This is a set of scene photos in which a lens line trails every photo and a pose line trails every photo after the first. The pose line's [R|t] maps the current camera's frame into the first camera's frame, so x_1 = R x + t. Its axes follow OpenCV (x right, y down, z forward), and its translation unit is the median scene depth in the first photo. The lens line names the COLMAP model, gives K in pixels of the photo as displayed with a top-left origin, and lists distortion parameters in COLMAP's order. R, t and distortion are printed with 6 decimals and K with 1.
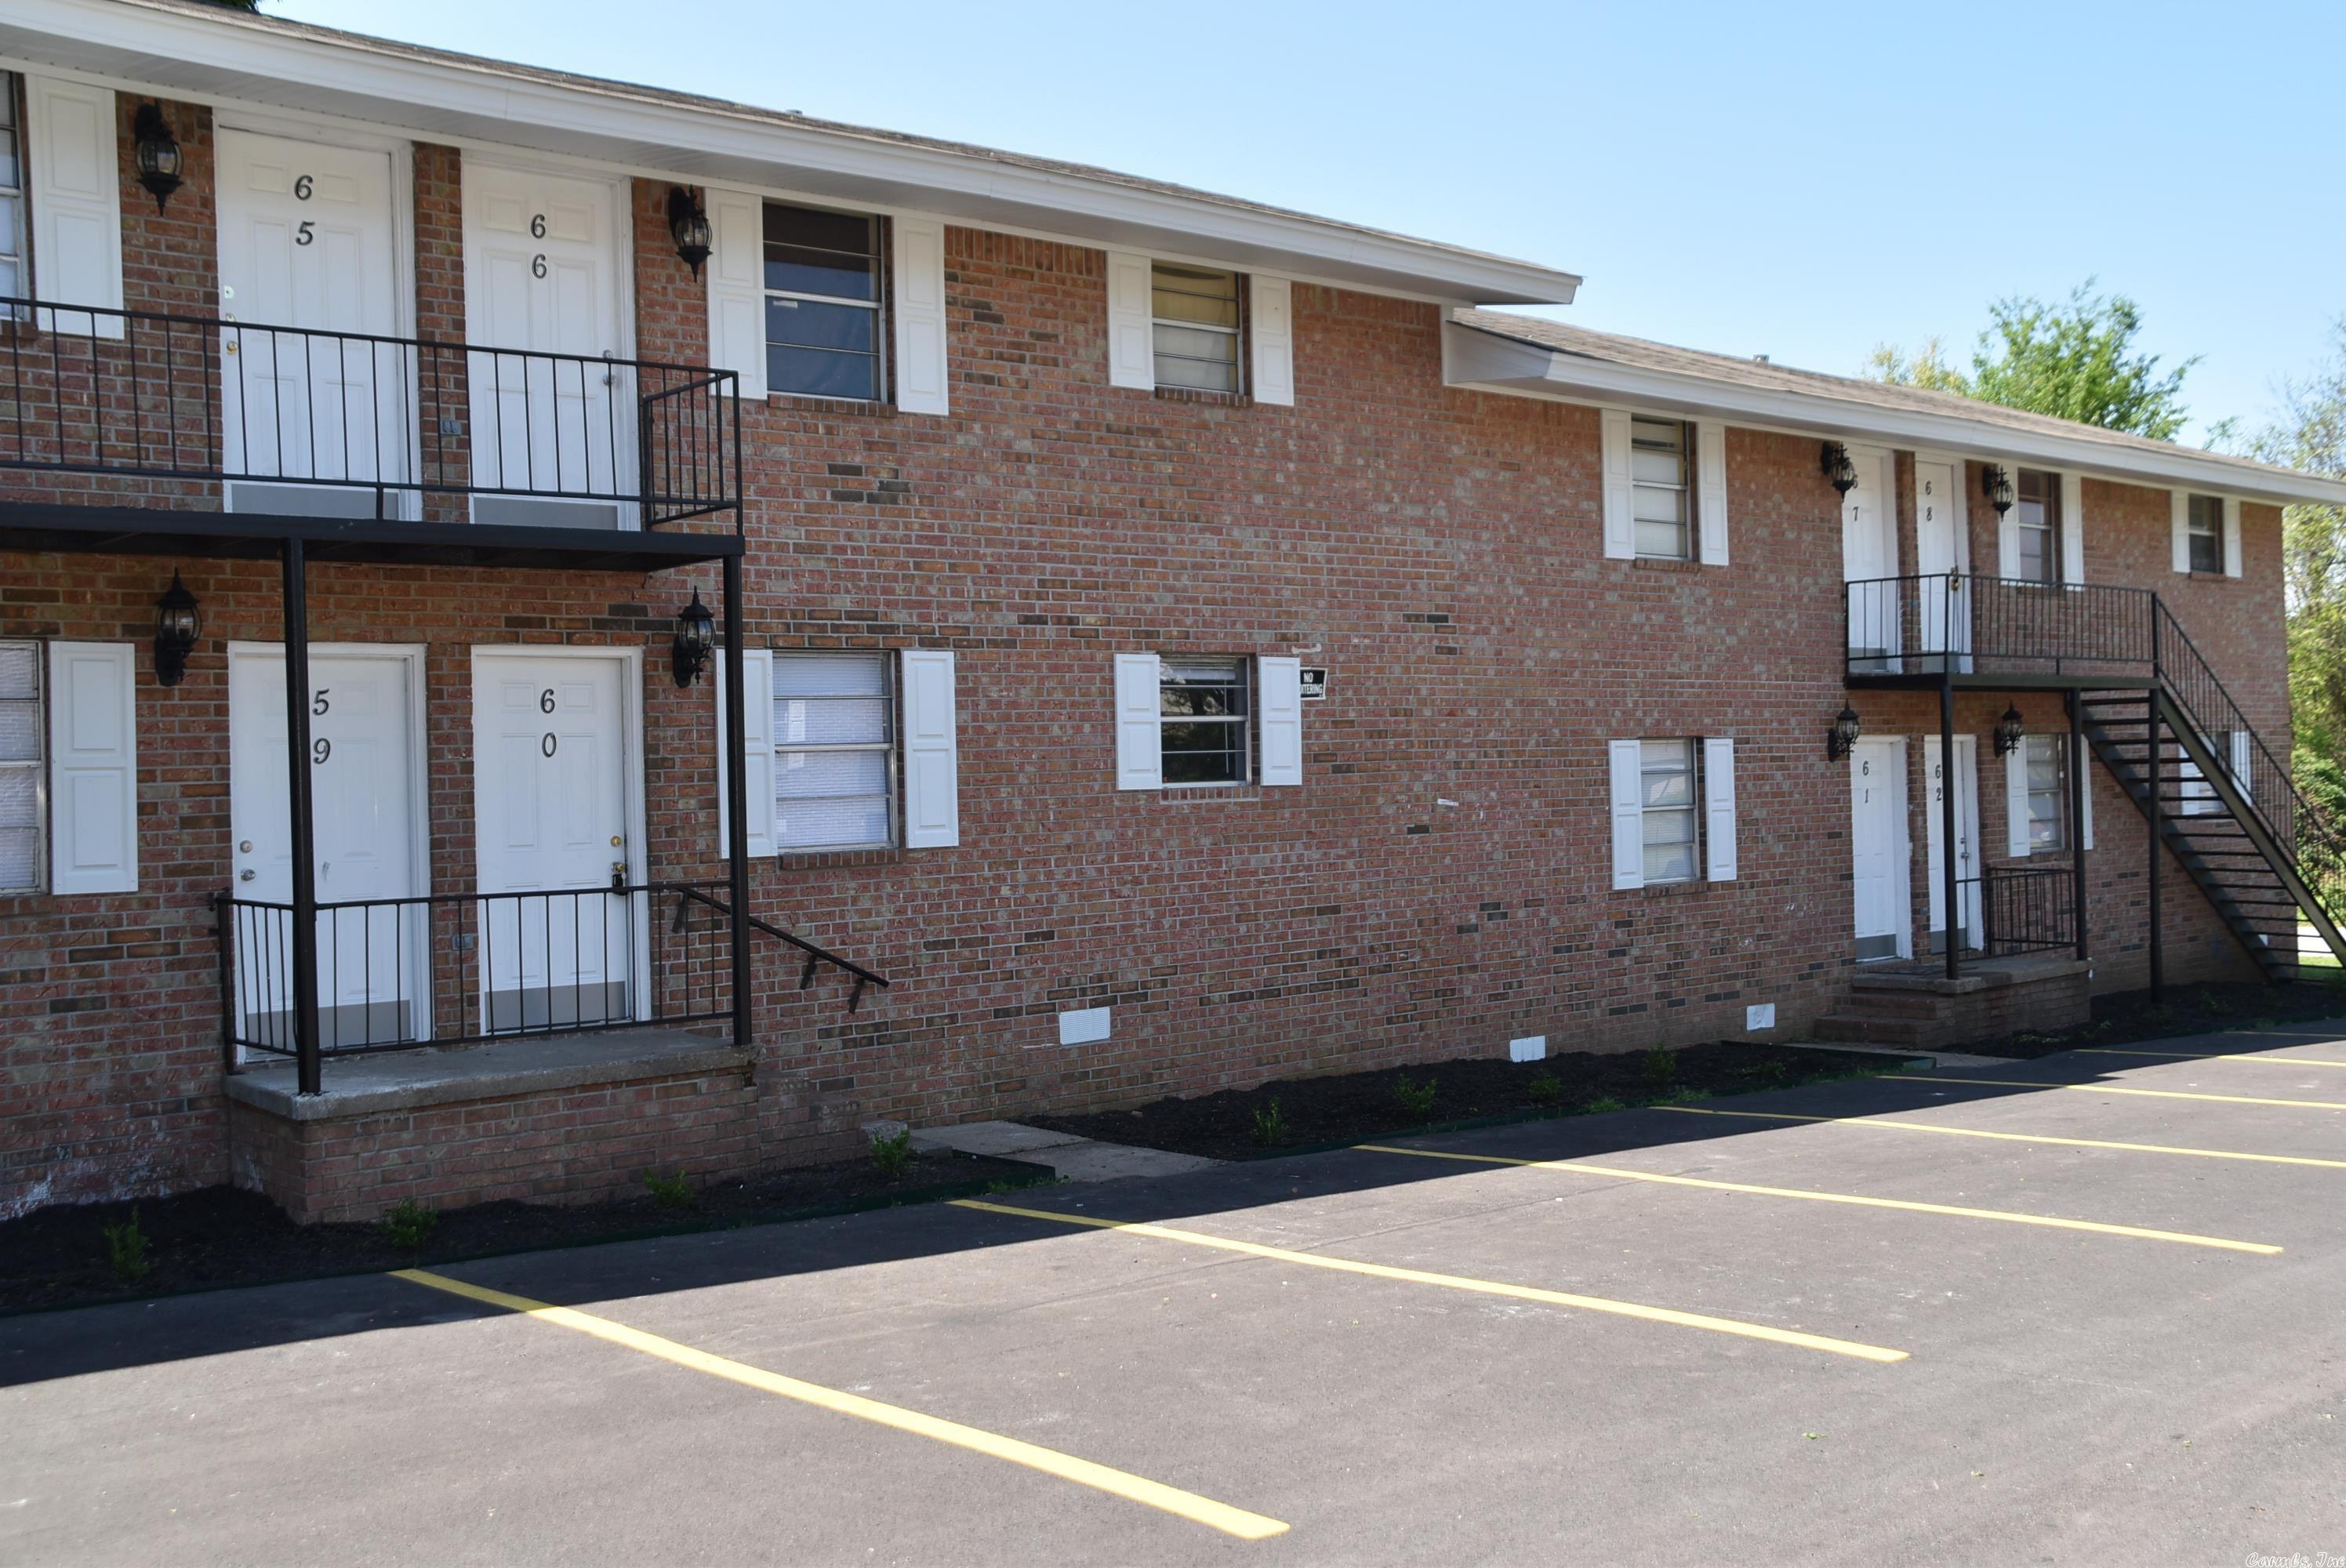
lens RADIAL K [[2304.0, 0, 1188.1], [0, 2304.0, 770.0], [0, 0, 1]] dist [-0.110790, 0.290564]
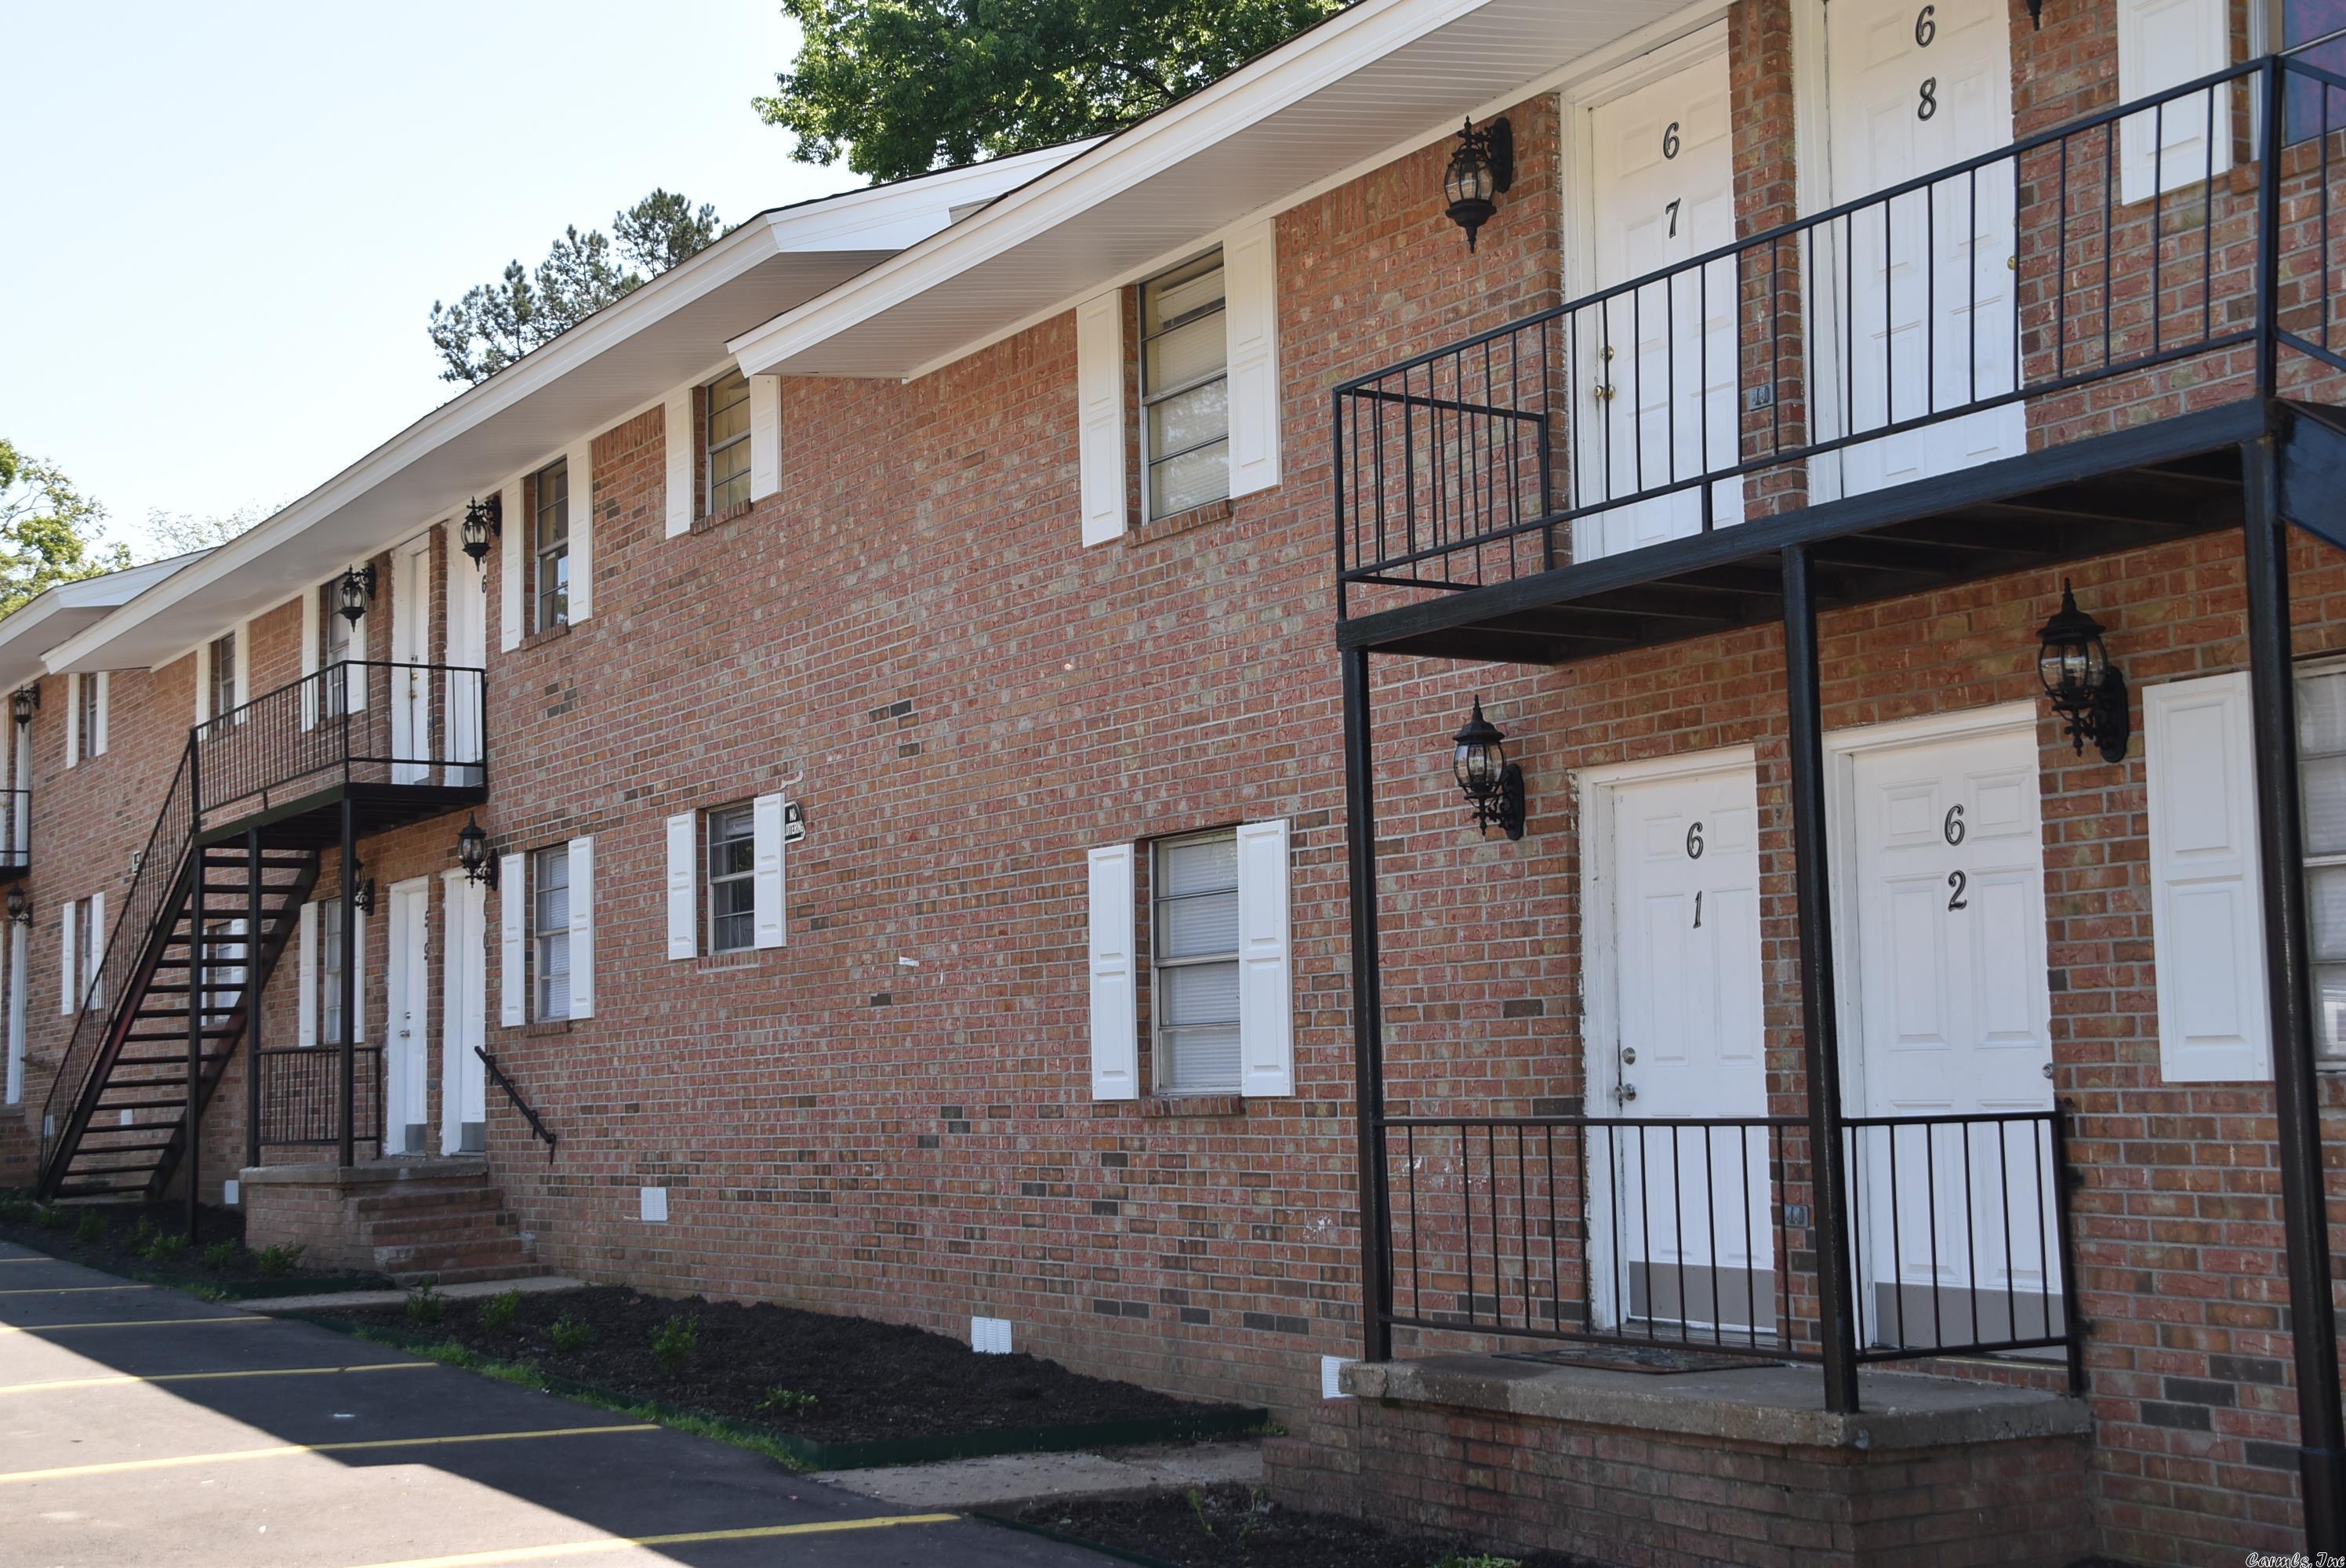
lens RADIAL K [[3230.7, 0, 1173.0], [0, 3230.7, 784.0], [0, 0, 1]] dist [0.032090, 0.019766]
pose [[-0.191584, -0.069194, -0.979034, 1.157713], [0.026316, 0.996791, -0.075599, 0.039689], [0.981123, -0.040248, -0.189148, 1.357533]]
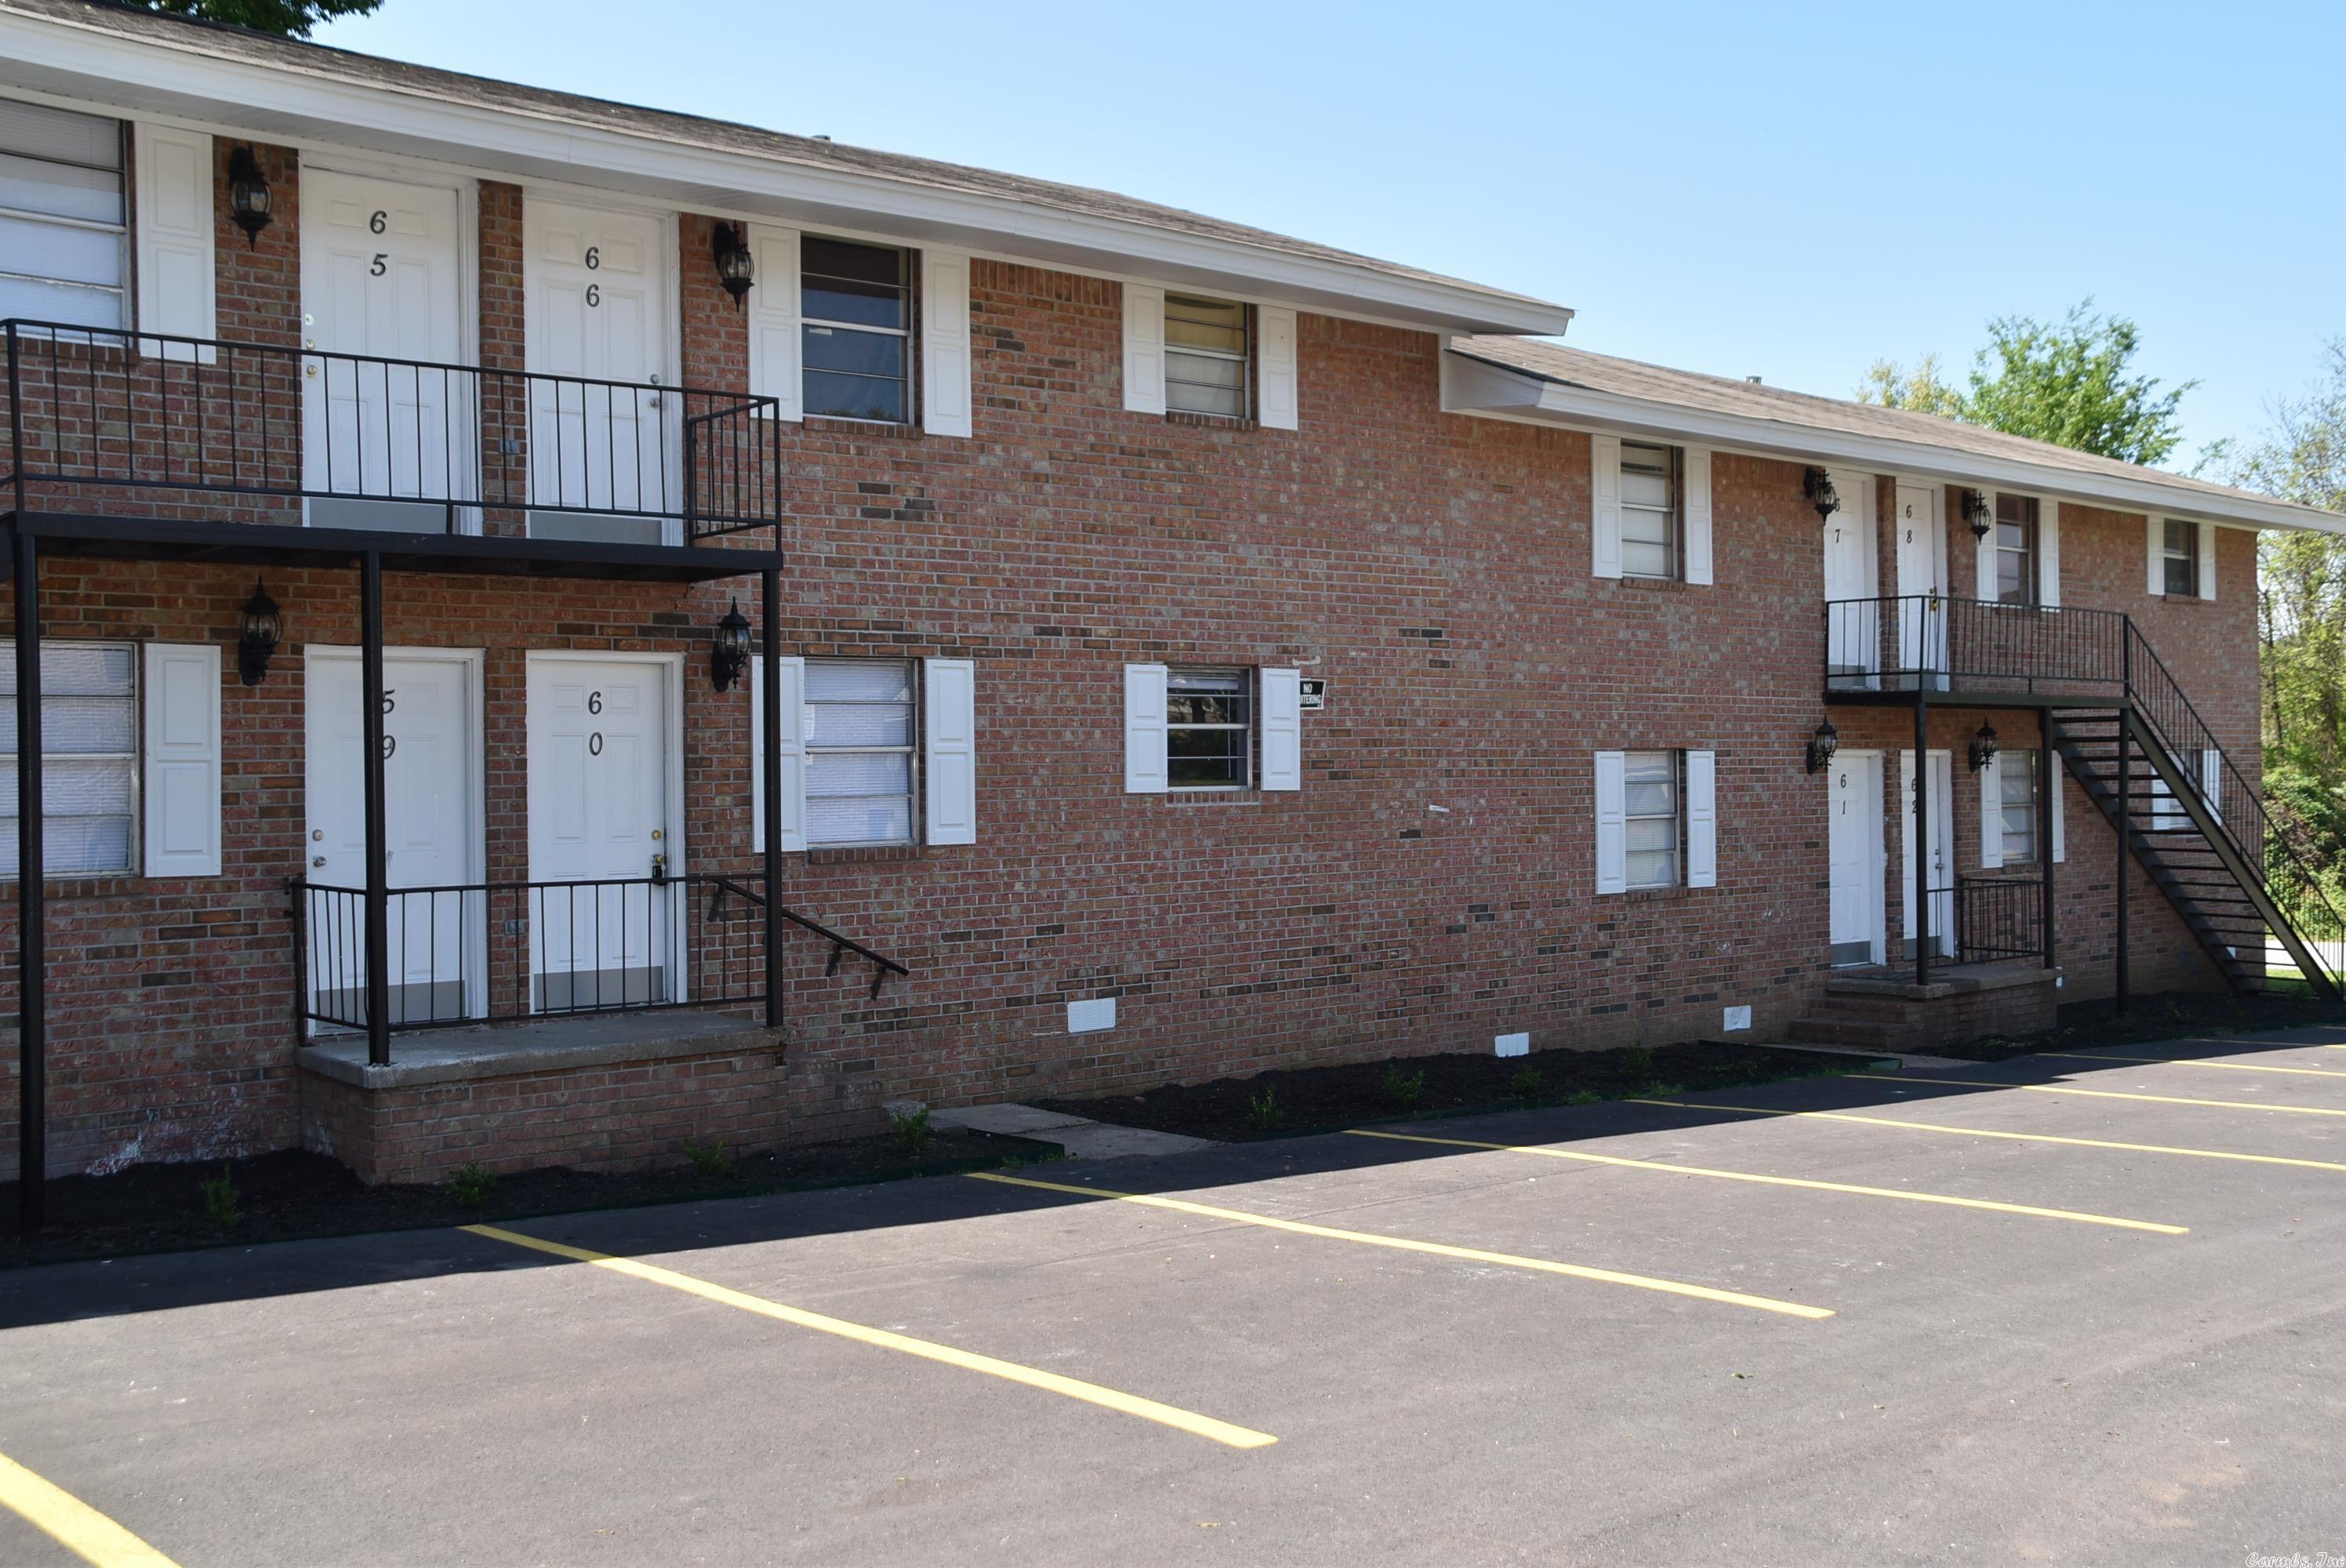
lens RADIAL K [[2304.0, 0, 1188.1], [0, 2304.0, 770.0], [0, 0, 1]] dist [-0.110790, 0.290564]
pose [[0.999897, 0.014328, -0.000019, -0.001905], [-0.014328, 0.999897, 0.000226, -0.002263], [0.000022, -0.000226, 1.000000, -0.052903]]
